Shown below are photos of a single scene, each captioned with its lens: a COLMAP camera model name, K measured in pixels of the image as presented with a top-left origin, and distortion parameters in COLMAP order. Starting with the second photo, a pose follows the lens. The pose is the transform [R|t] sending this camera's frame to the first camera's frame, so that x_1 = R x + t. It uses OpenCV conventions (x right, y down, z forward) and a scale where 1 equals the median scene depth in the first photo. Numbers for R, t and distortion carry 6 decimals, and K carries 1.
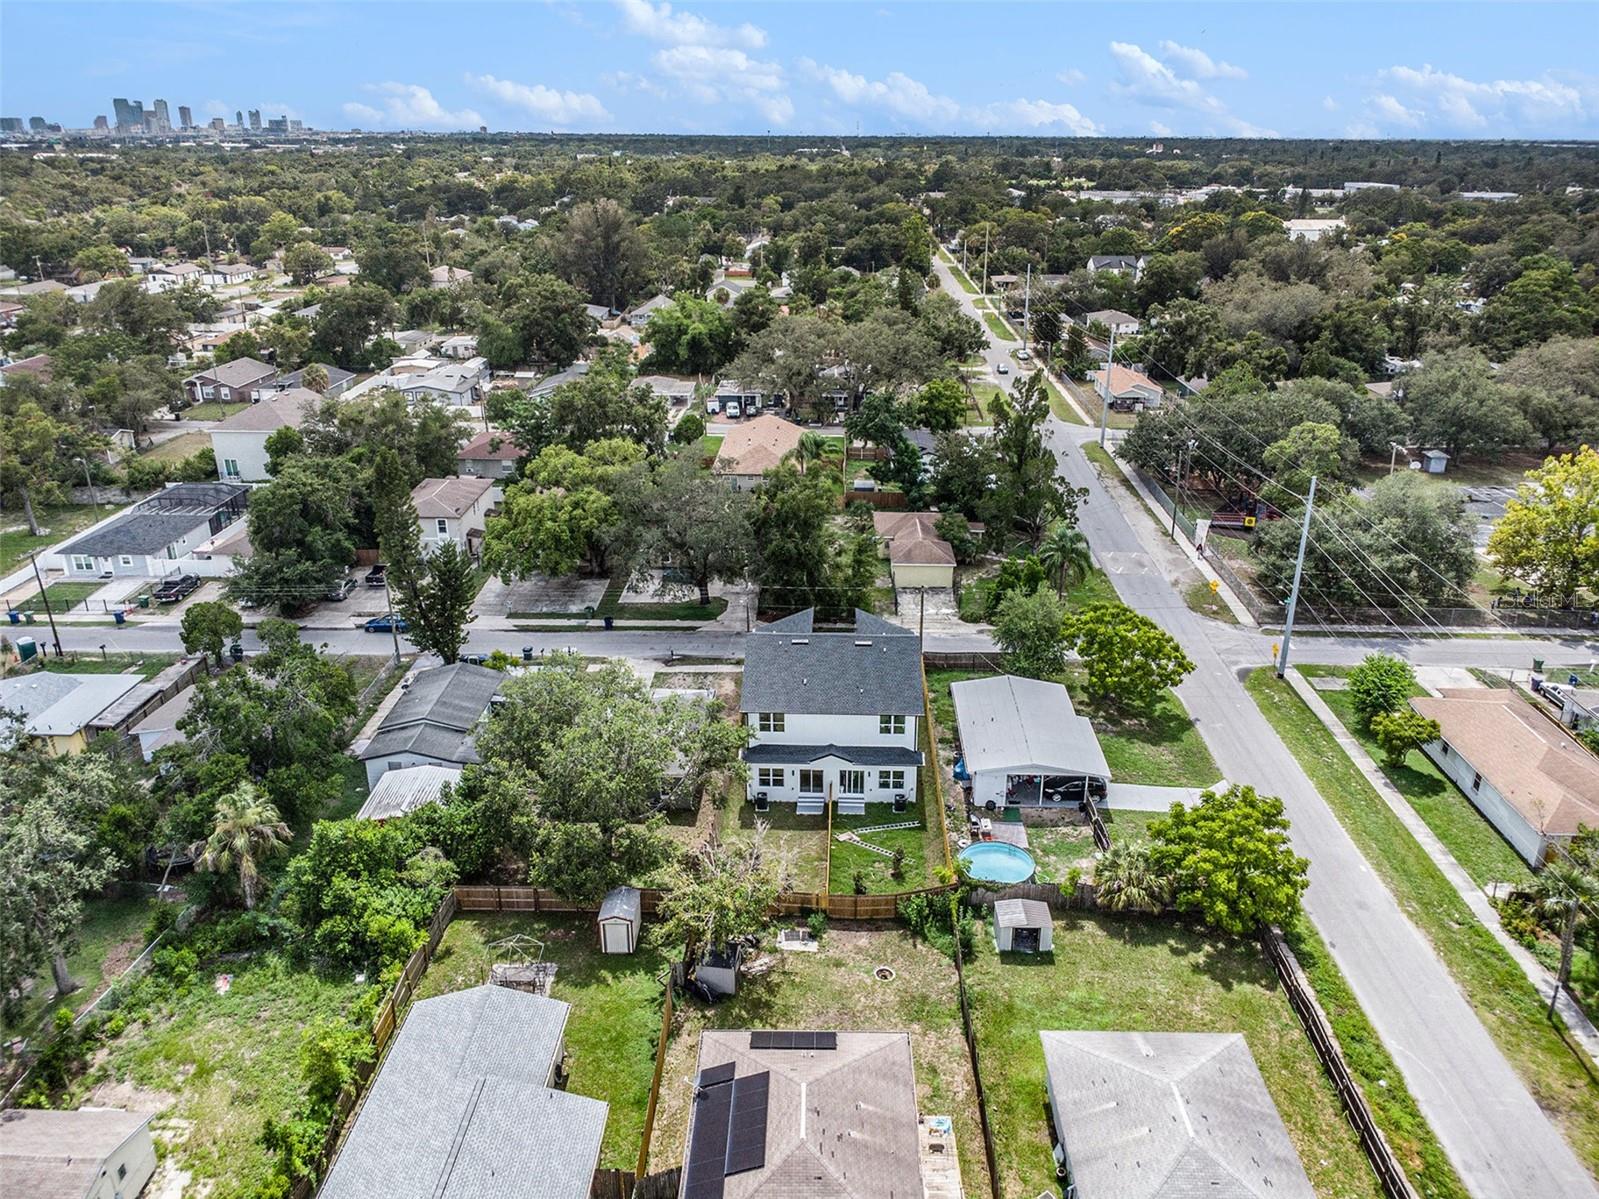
lens RADIAL K [[1171.1, 0, 795.7], [0, 1171.1, 595.1], [0, 0, 1]] dist [0.013655, 0.002685]
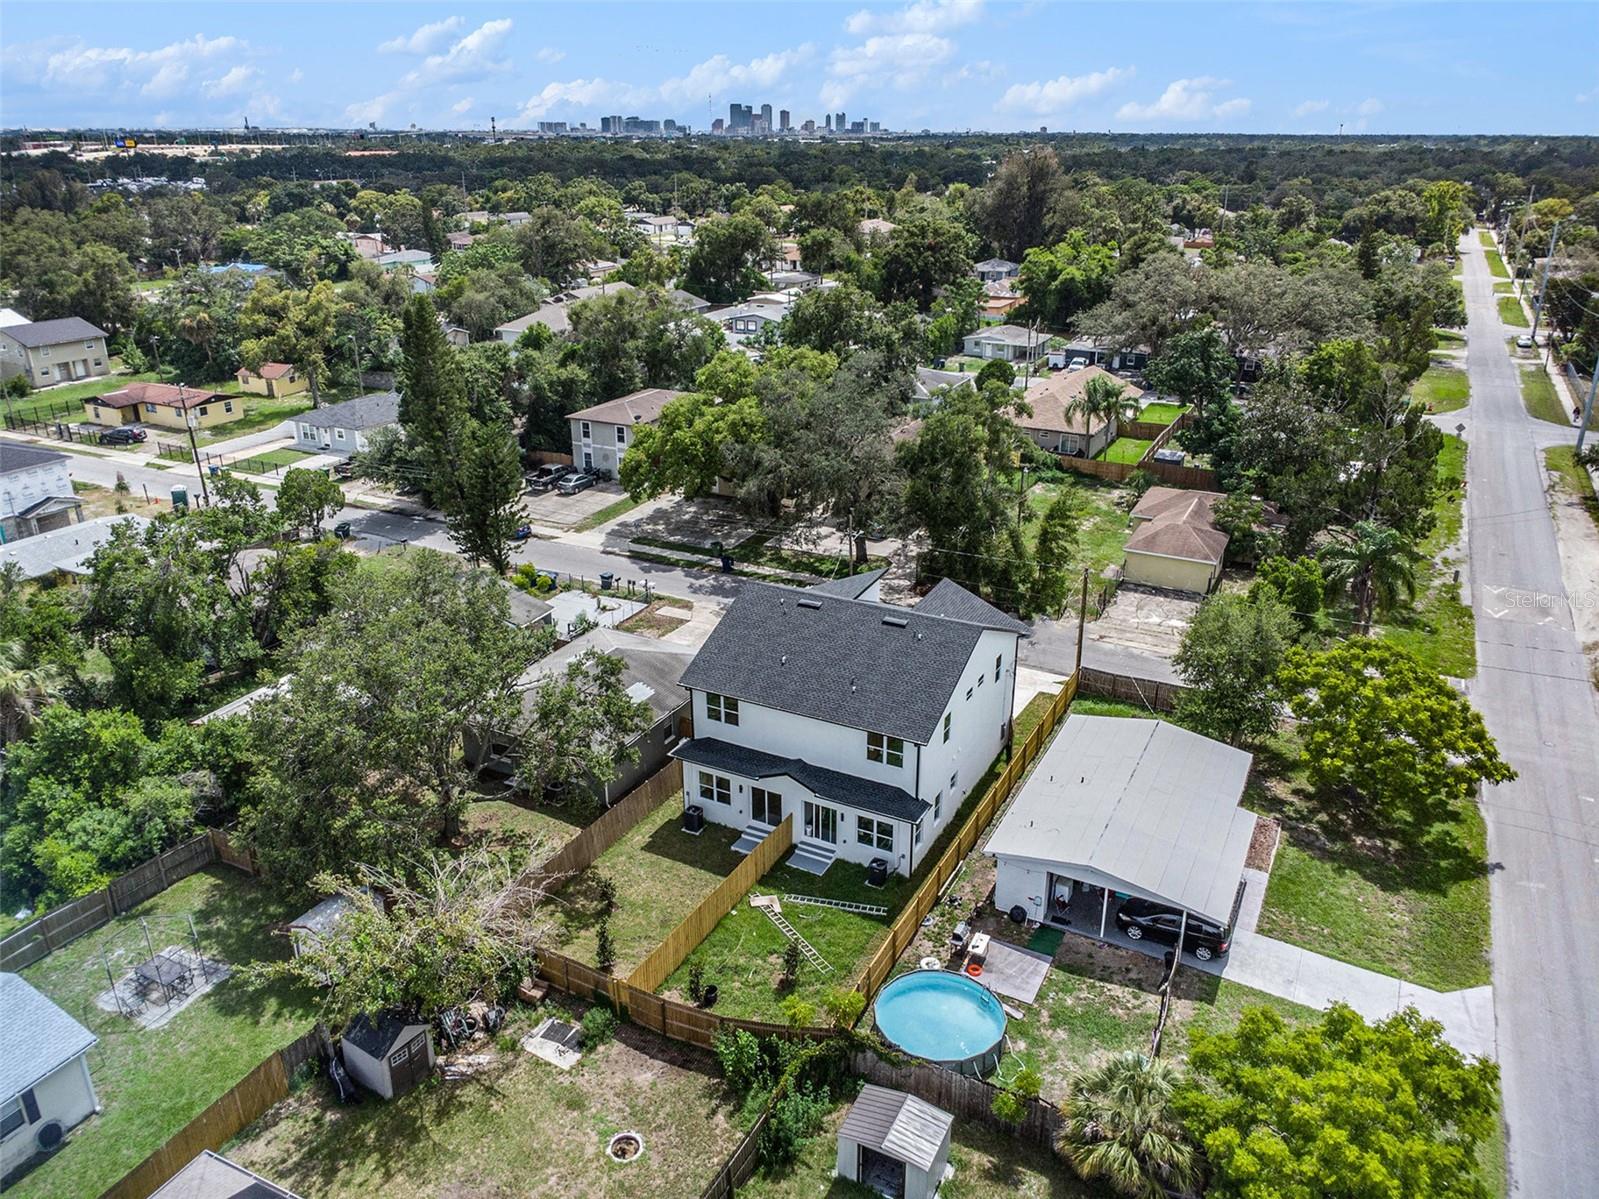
lens RADIAL K [[1147.1, 0, 799.5], [0, 1147.1, 599.5], [0, 0, 1]] dist [0.052799, -0.076646]
pose [[0.903861, 0.161939, -0.395995, 0.273646], [-0.159667, 0.986403, 0.038941, 0.012064], [0.396916, 0.028030, 0.917427, 0.397046]]
